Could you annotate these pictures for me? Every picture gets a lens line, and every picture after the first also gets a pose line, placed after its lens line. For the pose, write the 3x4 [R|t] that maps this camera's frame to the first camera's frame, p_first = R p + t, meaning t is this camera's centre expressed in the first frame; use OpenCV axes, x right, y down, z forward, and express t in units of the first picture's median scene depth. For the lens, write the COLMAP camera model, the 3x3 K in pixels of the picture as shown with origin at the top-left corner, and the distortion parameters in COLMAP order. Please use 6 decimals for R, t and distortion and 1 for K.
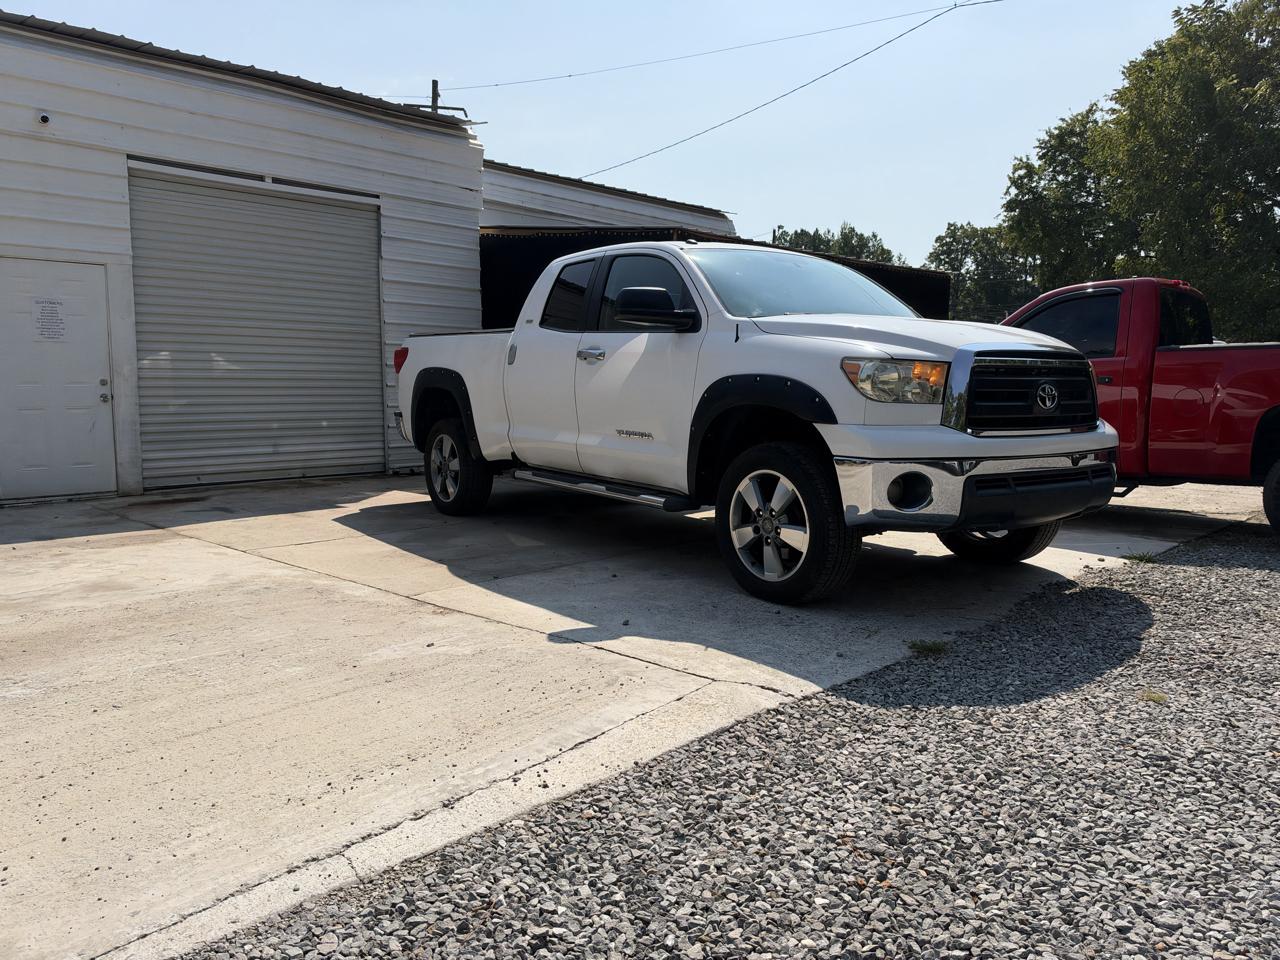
lens RADIAL K [[938.5, 0, 637.6], [0, 938.5, 482.0], [0, 0, 1]] dist [-0.005857, -0.014940]
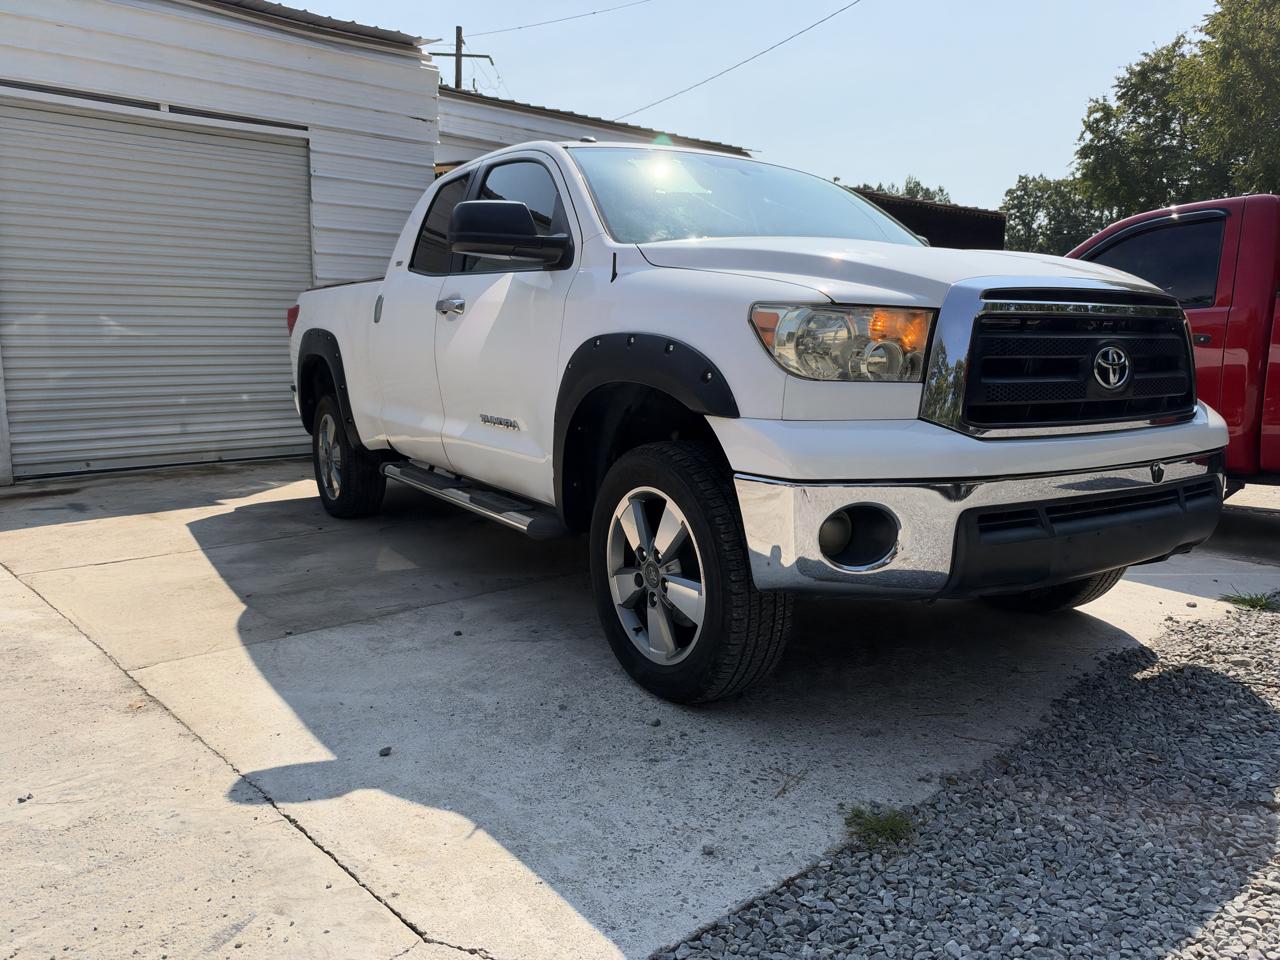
lens RADIAL K [[938.5, 0, 635.1], [0, 938.5, 478.1], [0, 0, 1]] dist [-0.005857, -0.014940]
pose [[0.997721, 0.001792, -0.067455, 0.102568], [0.000525, 0.999411, 0.034322, -0.024406], [0.067477, -0.034279, 0.997132, 0.226719]]
